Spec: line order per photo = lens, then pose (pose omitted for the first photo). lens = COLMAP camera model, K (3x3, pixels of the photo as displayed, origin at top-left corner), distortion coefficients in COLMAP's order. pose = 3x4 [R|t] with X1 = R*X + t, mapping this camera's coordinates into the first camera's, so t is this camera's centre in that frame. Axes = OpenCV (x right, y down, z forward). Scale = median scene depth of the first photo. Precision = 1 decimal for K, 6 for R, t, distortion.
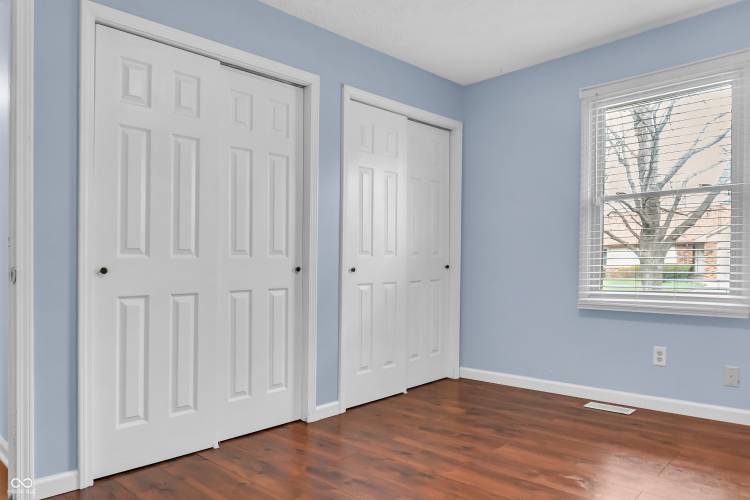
lens RADIAL K [[521.6, 0, 375.6], [0, 521.6, 251.1], [0, 0, 1]] dist [-0.006341, -0.001474]
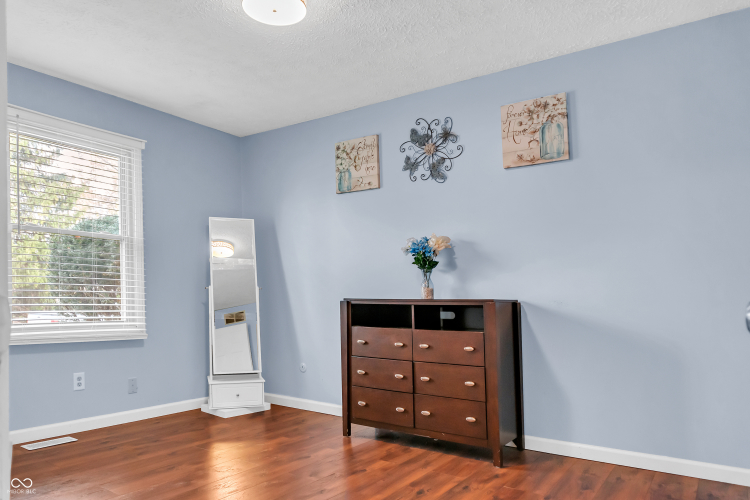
lens RADIAL K [[521.6, 0, 375.5], [0, 521.6, 249.7], [0, 0, 1]] dist [-0.006341, -0.001474]
pose [[-0.158249, 0.099940, 0.982328, -0.659505], [-0.037840, 0.993520, -0.107174, 0.020179], [-0.986674, -0.054131, -0.153442, 0.570228]]
